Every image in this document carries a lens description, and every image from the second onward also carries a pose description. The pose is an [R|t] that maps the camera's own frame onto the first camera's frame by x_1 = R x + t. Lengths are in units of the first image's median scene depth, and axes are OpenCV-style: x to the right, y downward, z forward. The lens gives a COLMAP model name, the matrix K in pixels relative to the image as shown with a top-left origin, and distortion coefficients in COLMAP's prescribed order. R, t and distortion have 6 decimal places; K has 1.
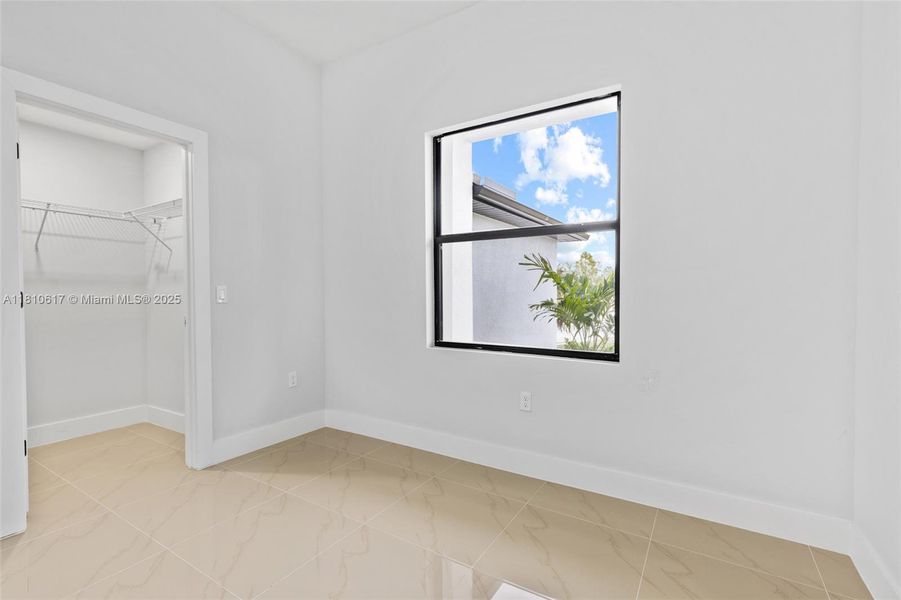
lens RADIAL K [[407.0, 0, 453.3], [0, 407.0, 297.5], [0, 0, 1]] dist [0.004399, -0.000081]
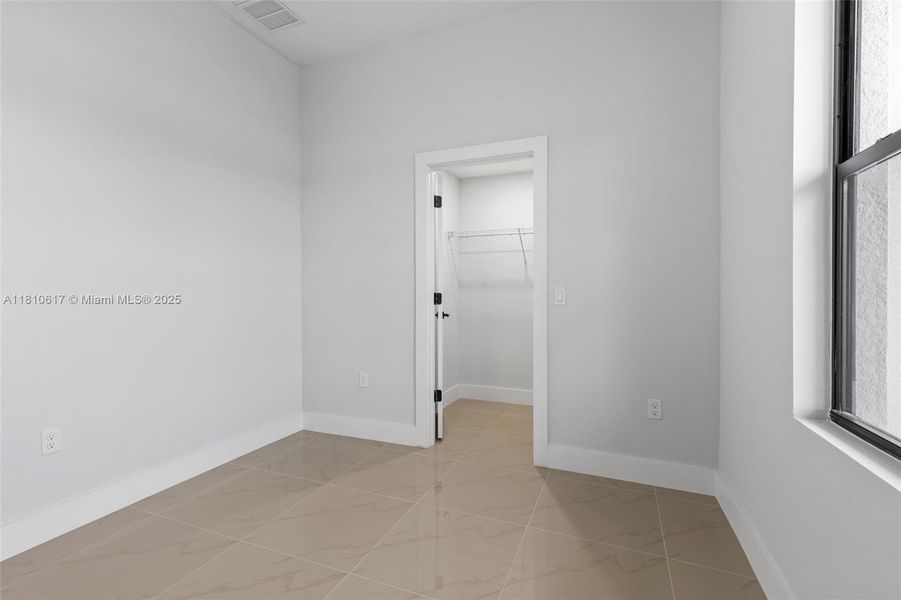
lens RADIAL K [[407.0, 0, 453.3], [0, 407.0, 297.5], [0, 0, 1]] dist [0.004399, -0.000081]
pose [[0.166895, 0.004524, -0.985964, 0.430146], [-0.017660, 0.999843, 0.001598, -0.000060], [0.985816, 0.017145, 0.166949, 0.745757]]
